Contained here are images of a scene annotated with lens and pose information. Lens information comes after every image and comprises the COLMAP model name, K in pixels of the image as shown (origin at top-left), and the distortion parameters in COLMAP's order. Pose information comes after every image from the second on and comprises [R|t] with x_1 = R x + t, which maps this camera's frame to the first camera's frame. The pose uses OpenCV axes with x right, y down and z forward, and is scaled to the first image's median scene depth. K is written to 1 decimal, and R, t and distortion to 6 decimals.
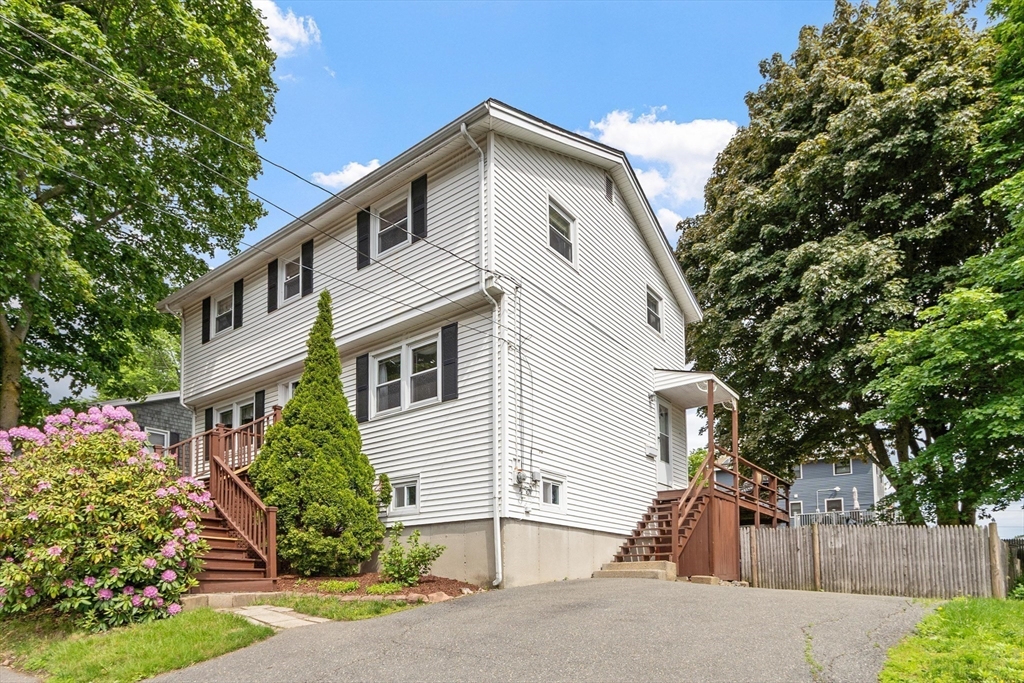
lens RADIAL K [[568.3, 0, 513.3], [0, 568.3, 319.1], [0, 0, 1]] dist [0.001709, 0.001006]
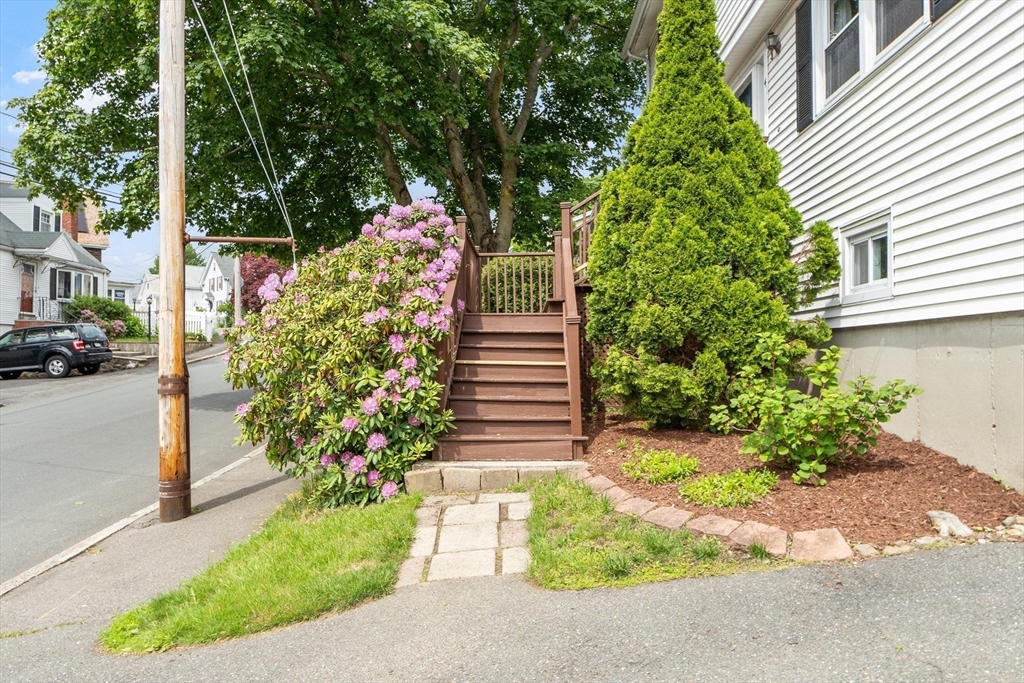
lens RADIAL K [[682.0, 0, 509.8], [0, 682.0, 303.7], [0, 0, 1]] dist [0.002388, -0.000305]
pose [[0.579070, -0.066459, -0.812565, 0.092054], [0.360126, 0.915018, 0.181803, 0.160950], [0.731428, -0.397902, 0.553793, 0.543546]]
